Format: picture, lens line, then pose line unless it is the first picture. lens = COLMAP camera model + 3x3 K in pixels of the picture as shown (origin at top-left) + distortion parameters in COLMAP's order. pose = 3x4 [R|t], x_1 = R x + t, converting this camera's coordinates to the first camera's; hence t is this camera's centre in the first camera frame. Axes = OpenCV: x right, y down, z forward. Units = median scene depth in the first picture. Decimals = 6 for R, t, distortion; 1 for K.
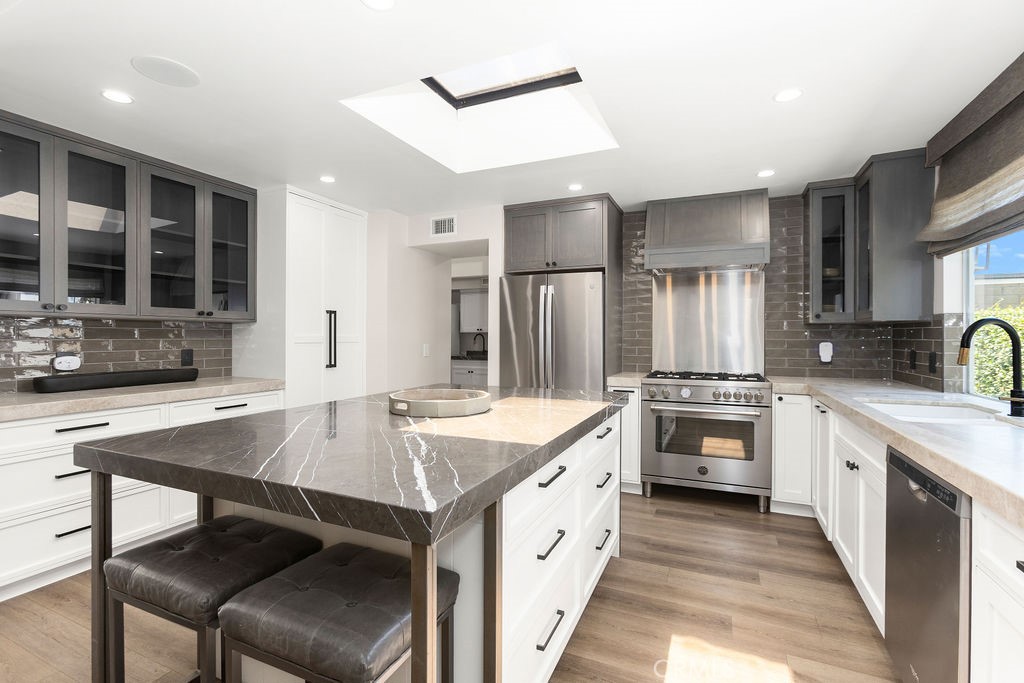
lens RADIAL K [[467.0, 0, 510.6], [0, 467.0, 344.2], [0, 0, 1]] dist [-0.009386, 0.001005]
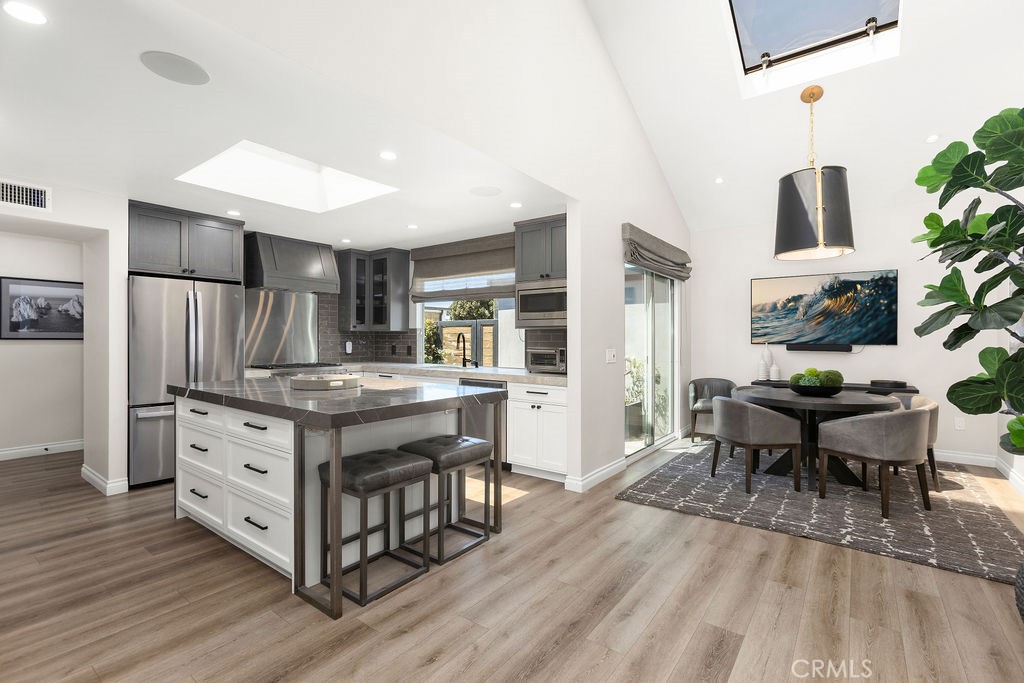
lens RADIAL K [[467.0, 0, 510.6], [0, 467.0, 344.2], [0, 0, 1]] dist [-0.009386, 0.001005]
pose [[0.219055, -0.012885, 0.975627, -0.901366], [0.010914, 0.999883, 0.010755, -0.007534], [-0.975651, 0.008292, 0.219170, 0.056022]]
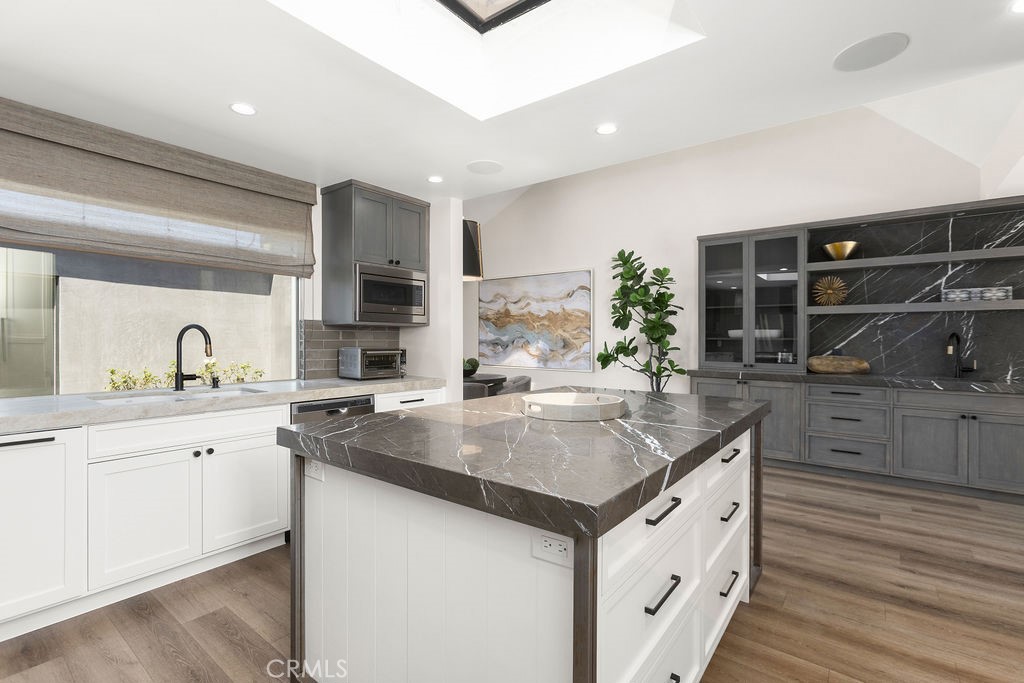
lens RADIAL K [[467.0, 0, 510.6], [0, 467.0, 344.2], [0, 0, 1]] dist [-0.009386, 0.001005]
pose [[-0.971527, -0.008885, 0.236760, -0.154890], [-0.002864, 0.999664, 0.025762, -0.020570], [-0.236910, 0.024351, -0.971226, 1.201986]]
